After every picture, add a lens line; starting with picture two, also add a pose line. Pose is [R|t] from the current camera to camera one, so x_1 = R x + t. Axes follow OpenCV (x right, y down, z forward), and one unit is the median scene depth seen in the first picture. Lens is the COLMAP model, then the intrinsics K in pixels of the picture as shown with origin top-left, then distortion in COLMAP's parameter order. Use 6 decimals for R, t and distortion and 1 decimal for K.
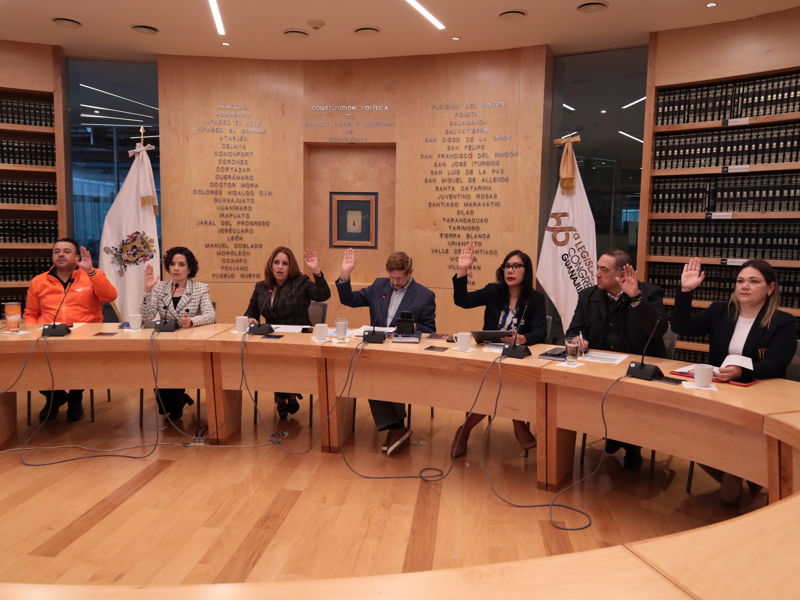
lens RADIAL K [[608.9, 0, 400.0], [0, 608.9, 300.0], [0, 0, 1]] dist [-0.014249, -0.002190]
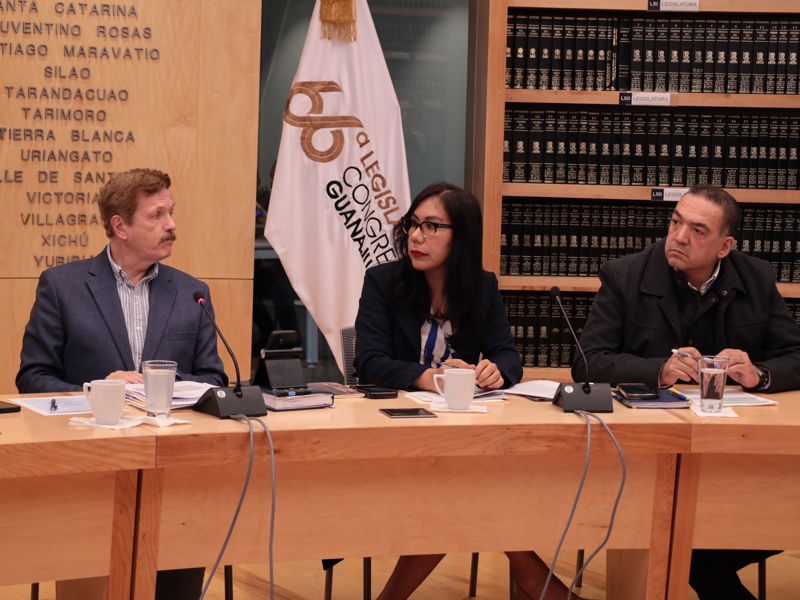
lens RADIAL K [[1729.1, 0, 400.0], [0, 1729.1, 300.0], [0, 0, 1]] dist [-0.040187, 0.234673]
pose [[0.768404, -0.054044, 0.637679, -0.430775], [0.056891, 0.998251, 0.016049, -0.010722], [-0.637431, 0.023947, 0.770135, 0.060354]]
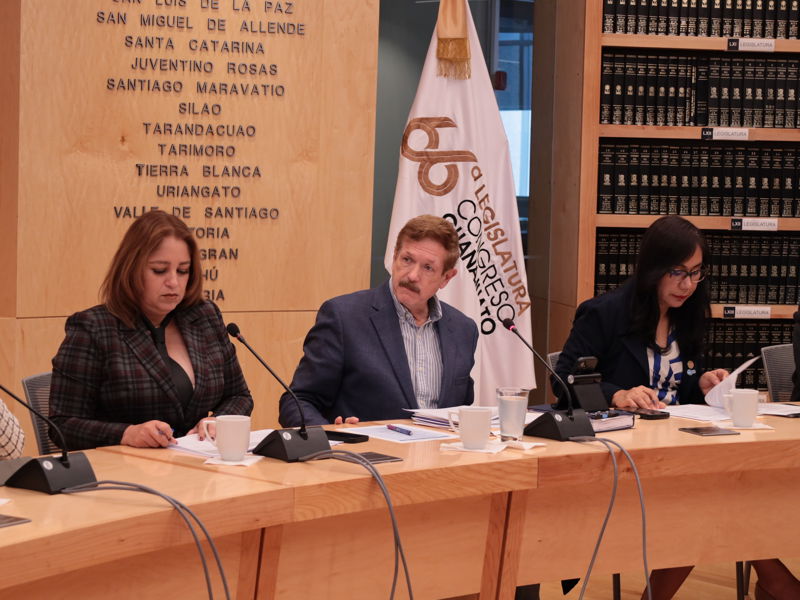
lens RADIAL K [[1770.5, 0, 399.6], [0, 1770.5, 311.4], [0, 0, 1]] dist [-0.042212, 0.054324]
pose [[0.659259, -0.059391, 0.749566, -0.657511], [0.072083, 0.997276, 0.015619, -0.028241], [-0.748452, 0.043734, 0.661745, 0.195060]]
